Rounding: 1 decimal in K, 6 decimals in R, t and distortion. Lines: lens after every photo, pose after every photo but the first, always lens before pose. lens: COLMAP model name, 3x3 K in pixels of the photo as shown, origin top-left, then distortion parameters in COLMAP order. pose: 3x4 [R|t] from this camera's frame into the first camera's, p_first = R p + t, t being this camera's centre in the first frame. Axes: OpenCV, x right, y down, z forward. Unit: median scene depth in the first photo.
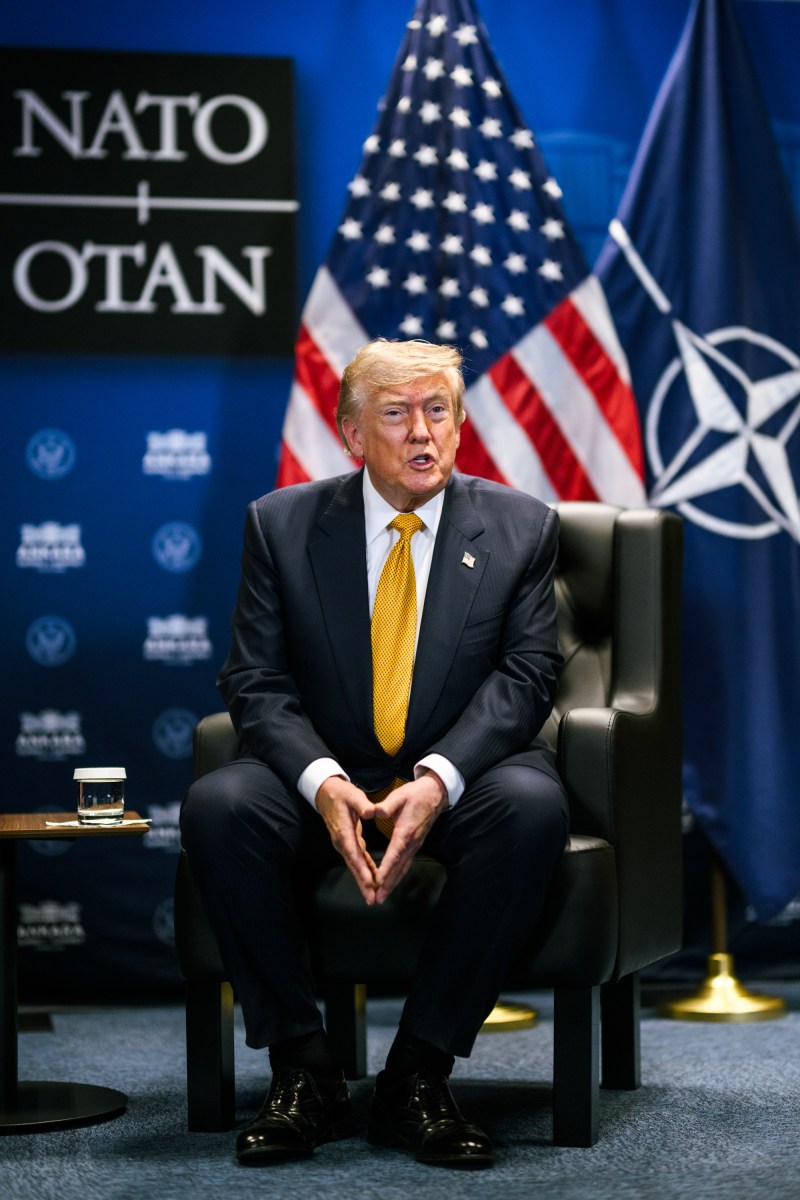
lens RADIAL K [[2372.9, 0, 408.3], [0, 2372.9, 528.6], [0, 0, 1]] dist [0.021660, 0.000000]
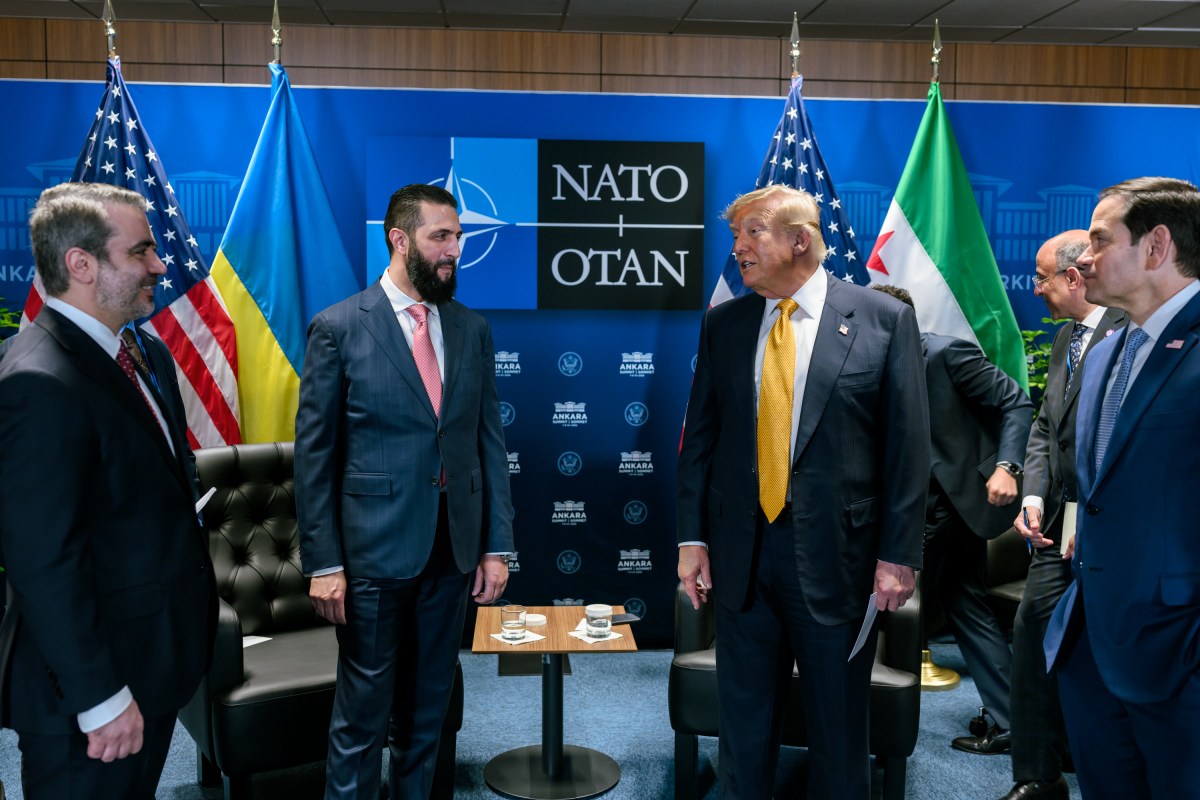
lens RADIAL K [[1162.7, 0, 588.3], [0, 1162.7, 389.8], [0, 0, 1]] dist [0.003238, 0.000000]
pose [[0.994784, 0.027391, -0.098262, -0.047679], [-0.012631, 0.988938, 0.147790, -0.153181], [0.101223, -0.145778, 0.984125, 0.100451]]
